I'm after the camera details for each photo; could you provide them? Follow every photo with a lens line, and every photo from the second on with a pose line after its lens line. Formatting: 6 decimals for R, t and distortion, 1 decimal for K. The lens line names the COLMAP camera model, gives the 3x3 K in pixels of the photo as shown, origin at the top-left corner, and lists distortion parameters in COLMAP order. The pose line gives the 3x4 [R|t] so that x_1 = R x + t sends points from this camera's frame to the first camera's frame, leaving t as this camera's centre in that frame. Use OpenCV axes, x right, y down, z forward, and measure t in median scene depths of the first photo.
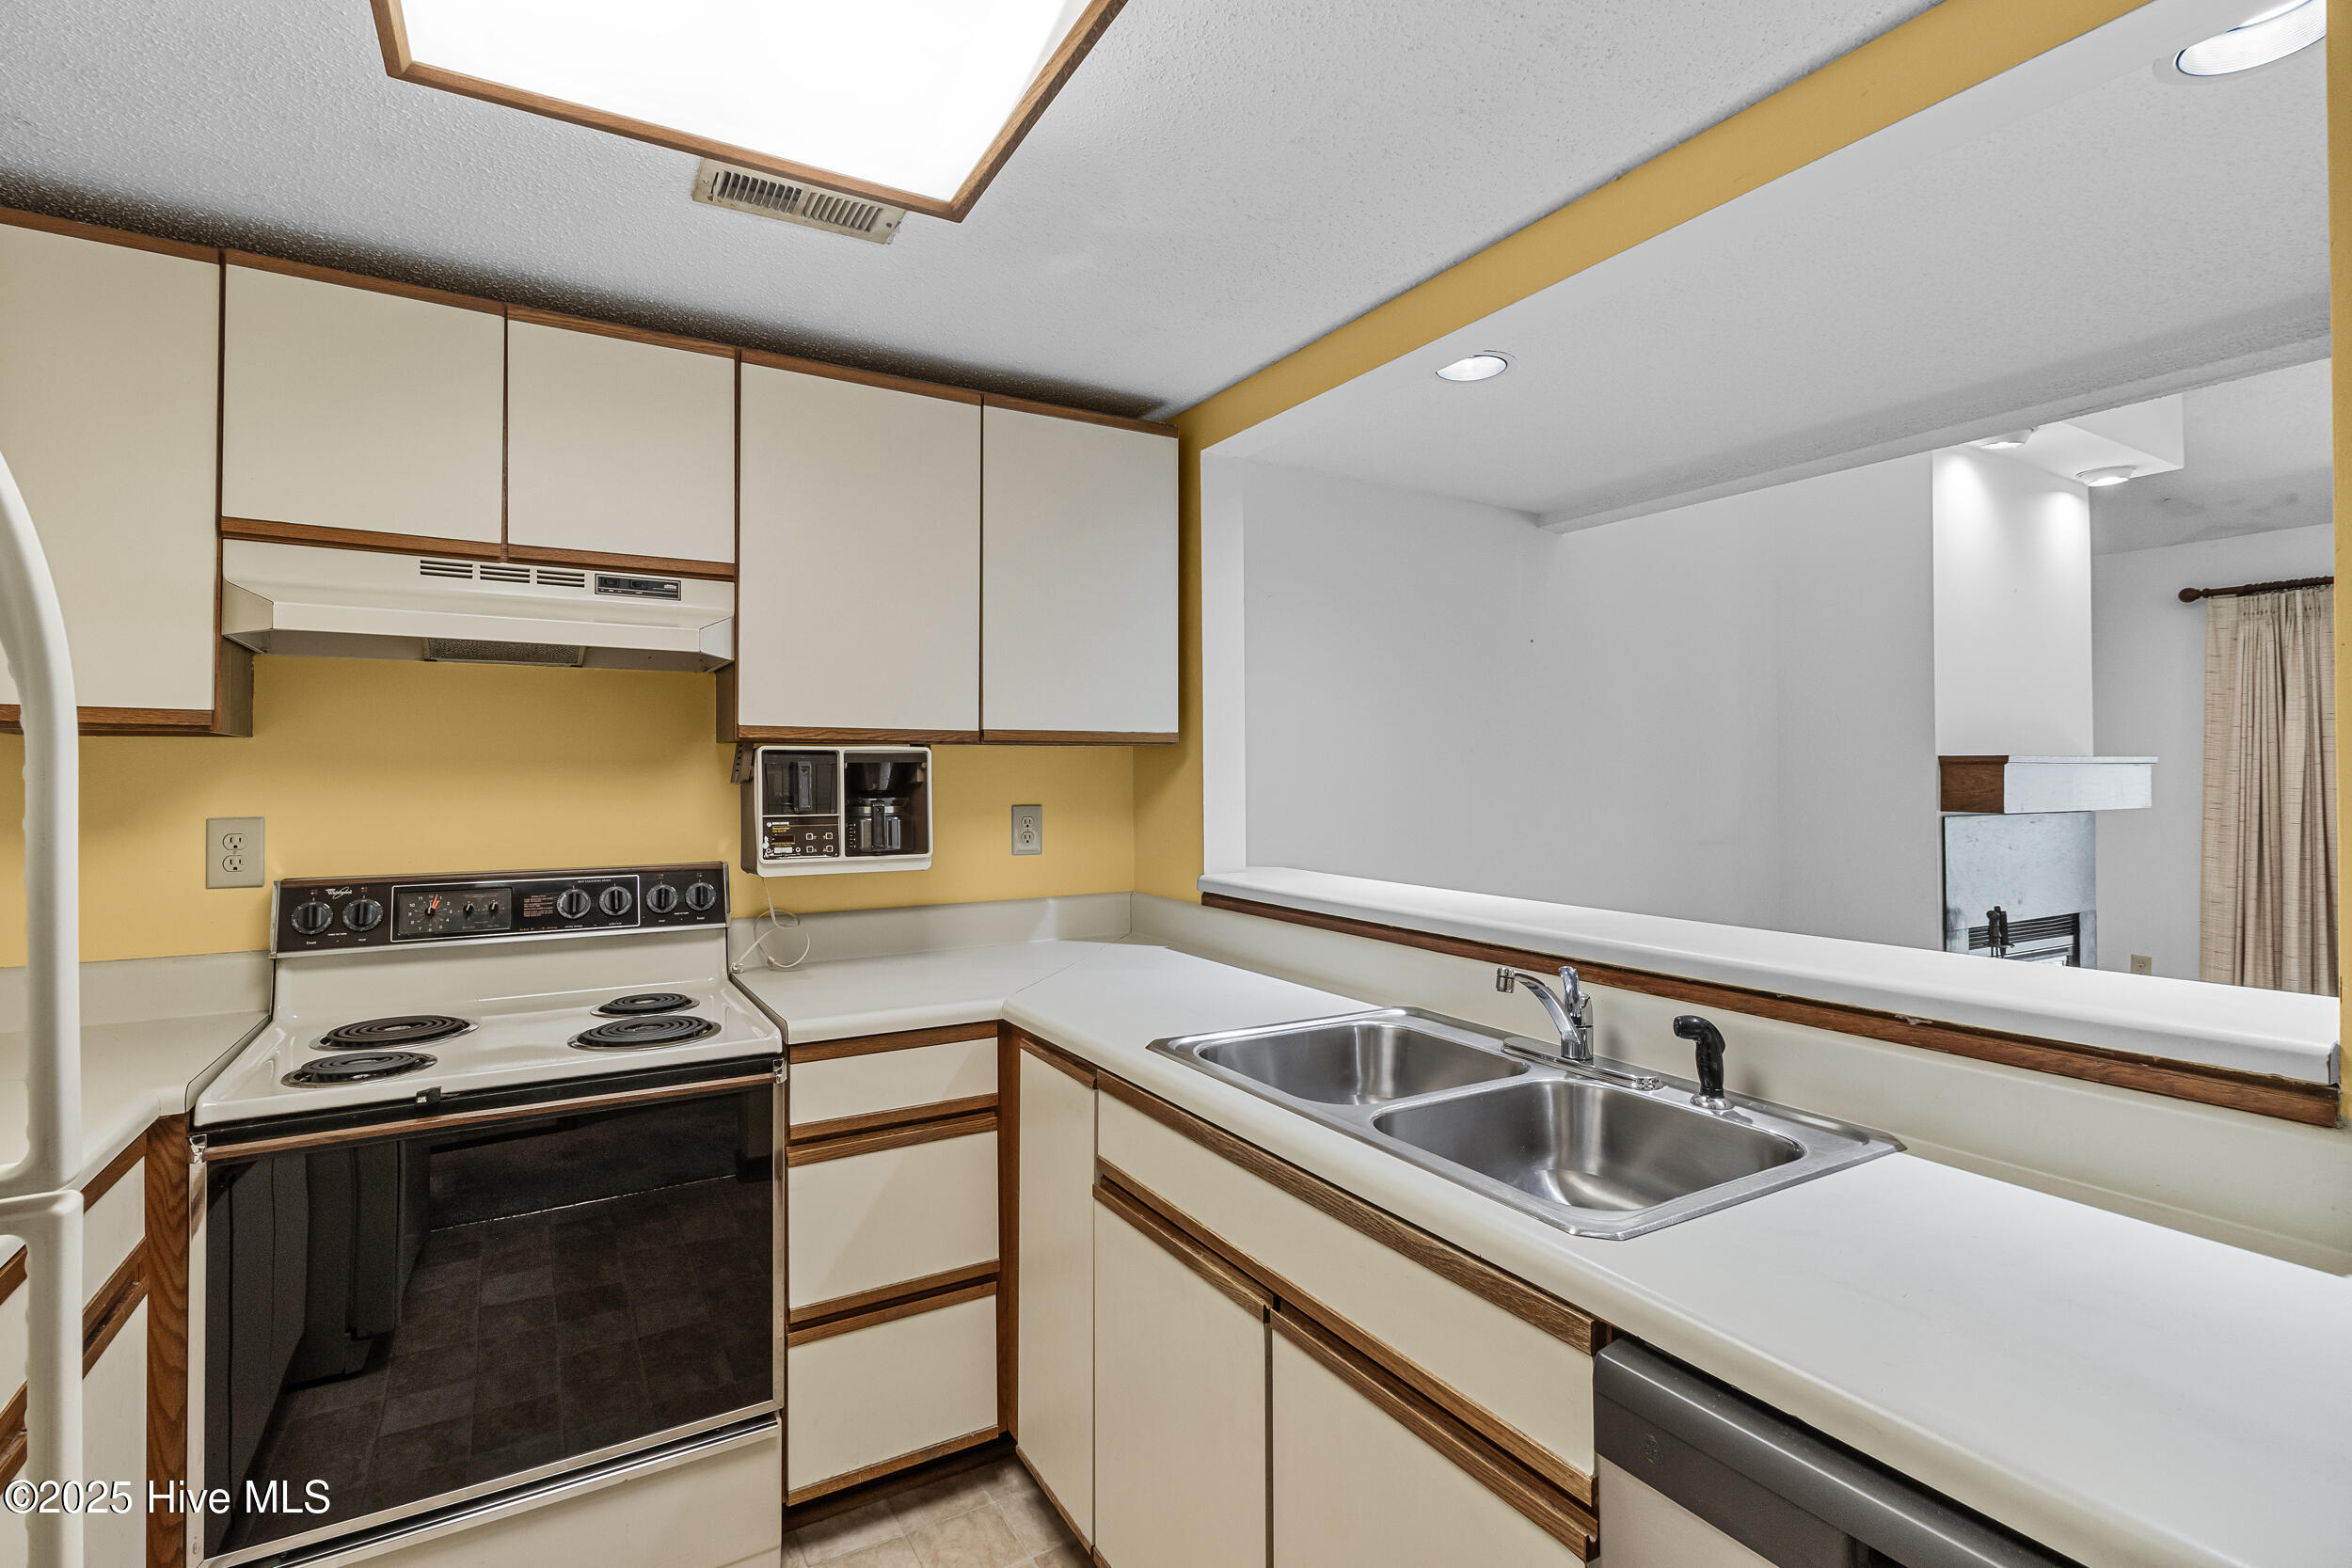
lens RADIAL K [[1084.6, 0, 1167.9], [0, 1084.6, 763.2], [0, 0, 1]] dist [-0.004549, 0.001666]
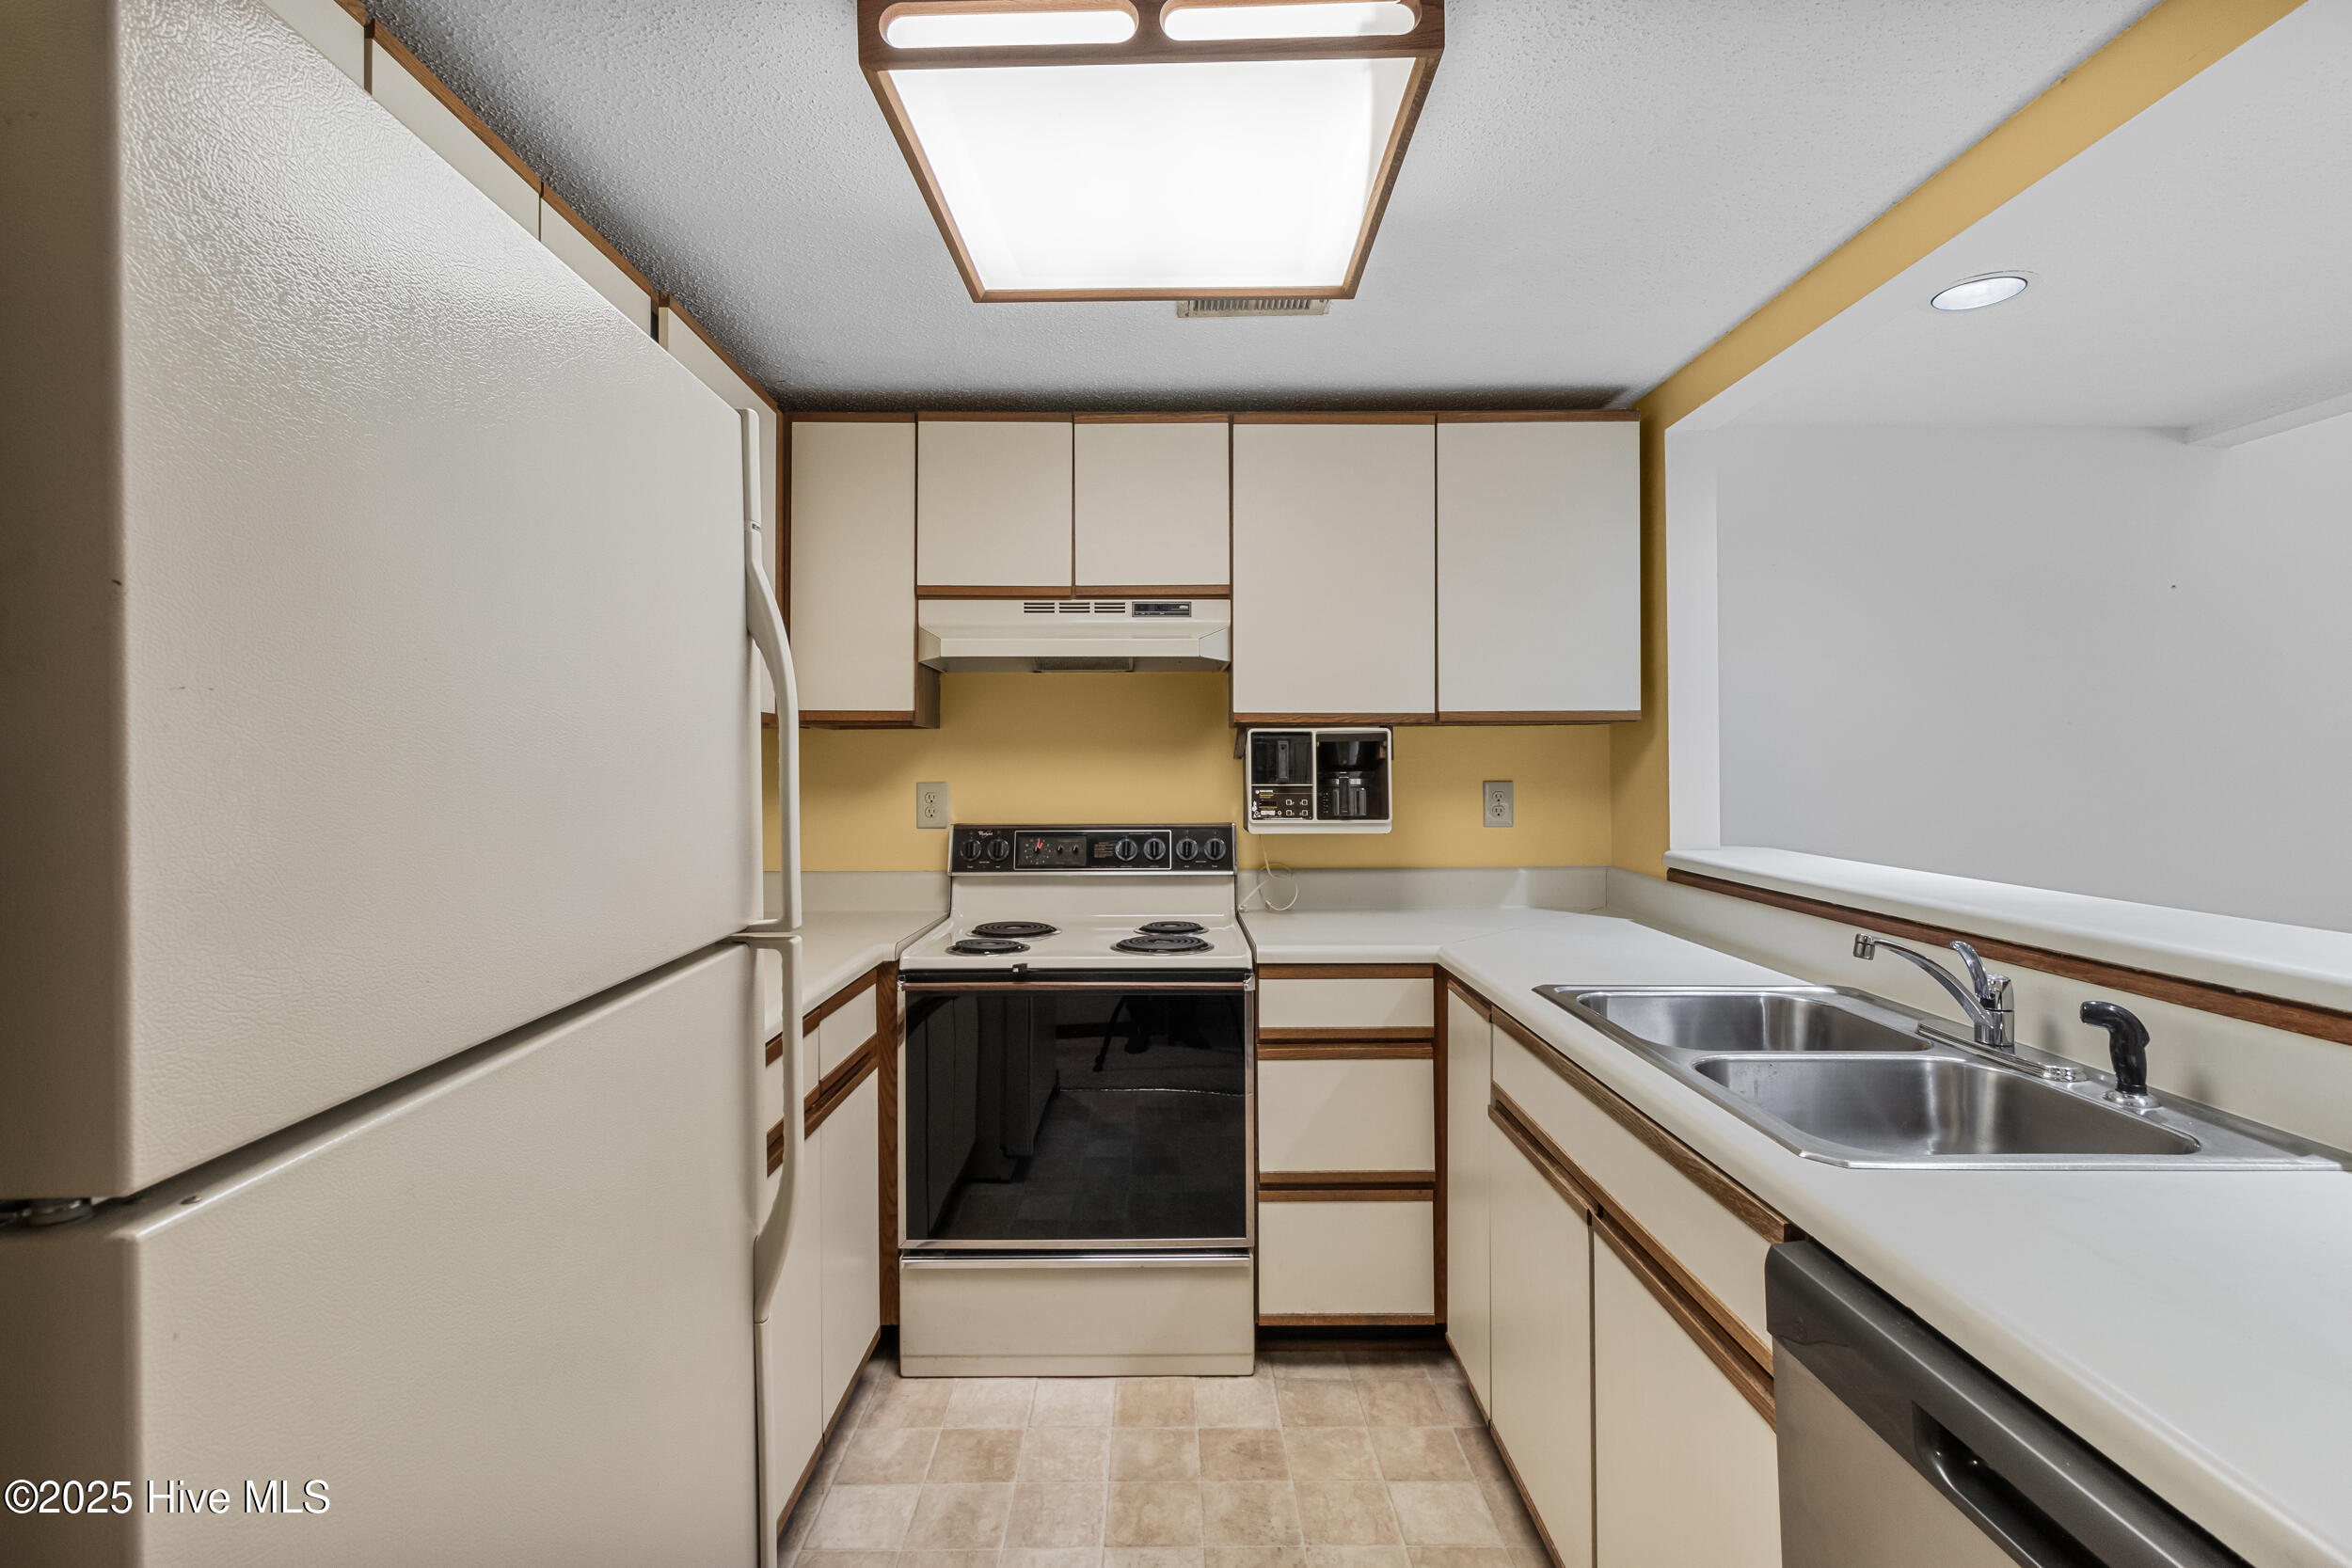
lens RADIAL K [[1084.6, 0, 1188.0], [0, 1084.6, 760.6], [0, 0, 1]] dist [-0.004549, 0.001666]
pose [[0.866681, -0.003155, -0.498853, 0.200865], [0.007032, 0.999958, 0.005892, 0.013809], [0.498813, -0.008615, 0.866667, -0.130205]]
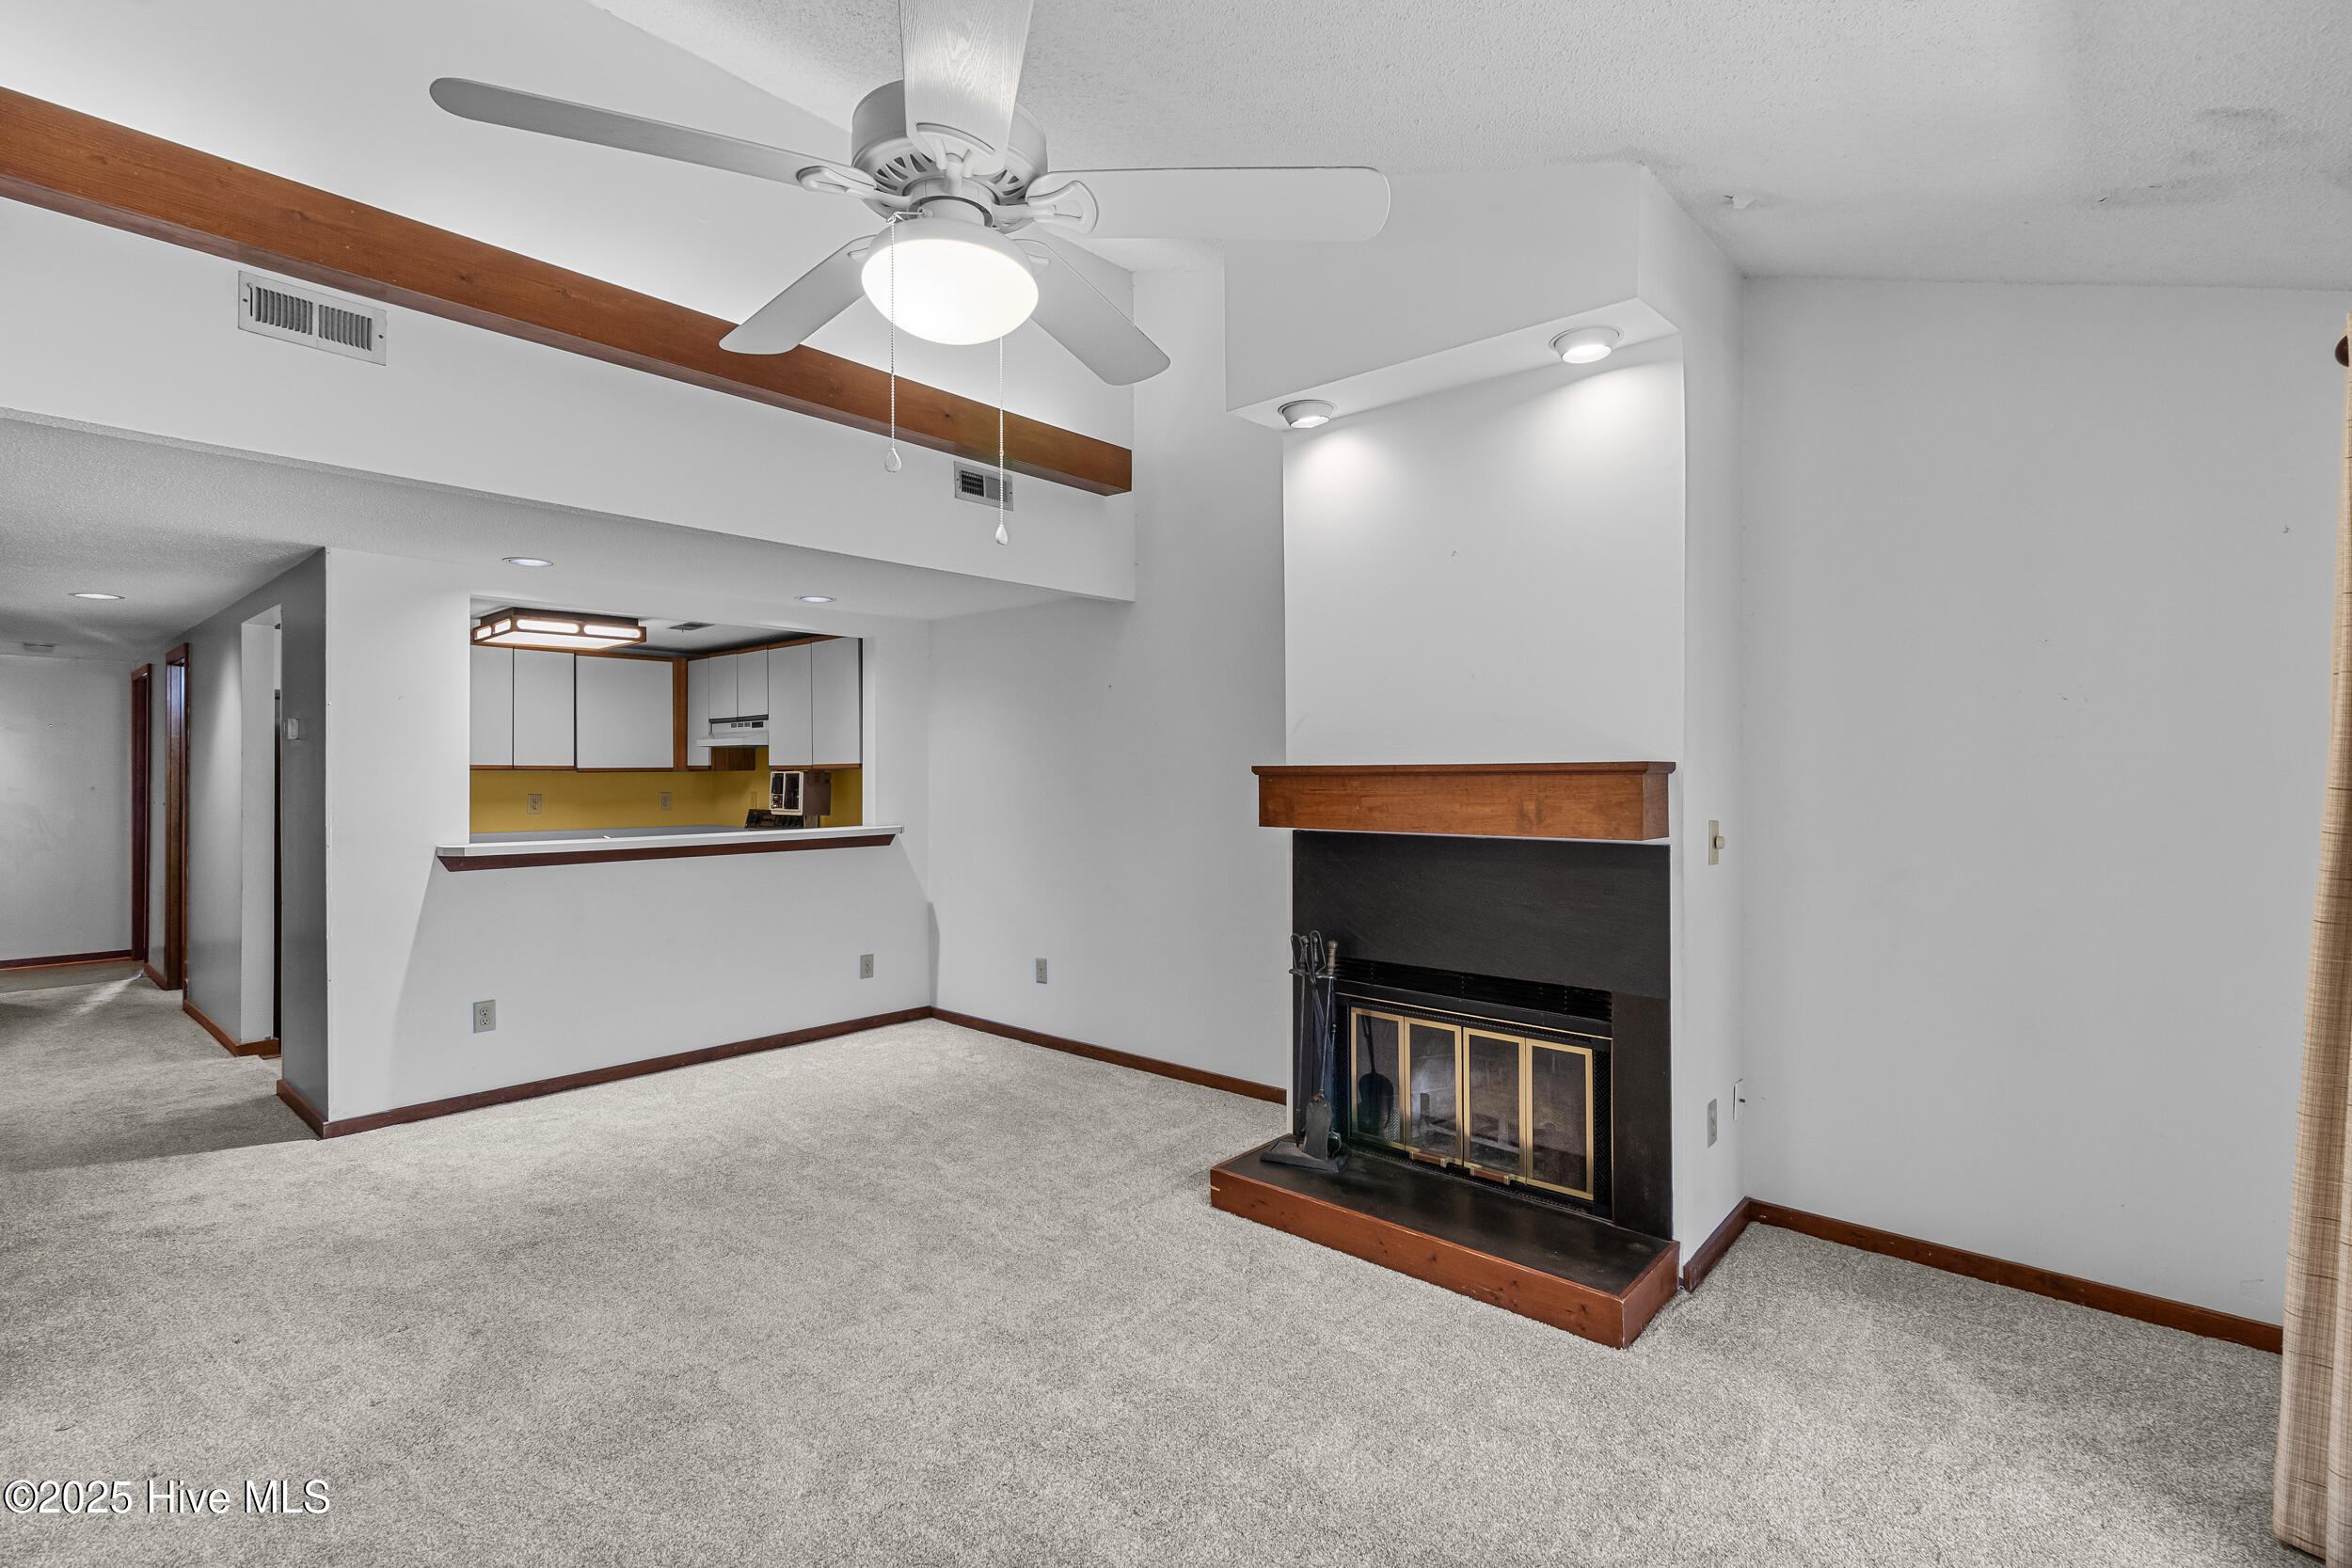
lens RADIAL K [[1084.6, 0, 1179.5], [0, 1084.6, 766.8], [0, 0, 1]] dist [-0.004549, 0.001666]
pose [[0.302981, -0.009058, -0.952953, 3.167130], [0.011318, 0.999919, -0.005906, 0.001644], [0.952929, -0.008996, 0.303059, 1.260153]]
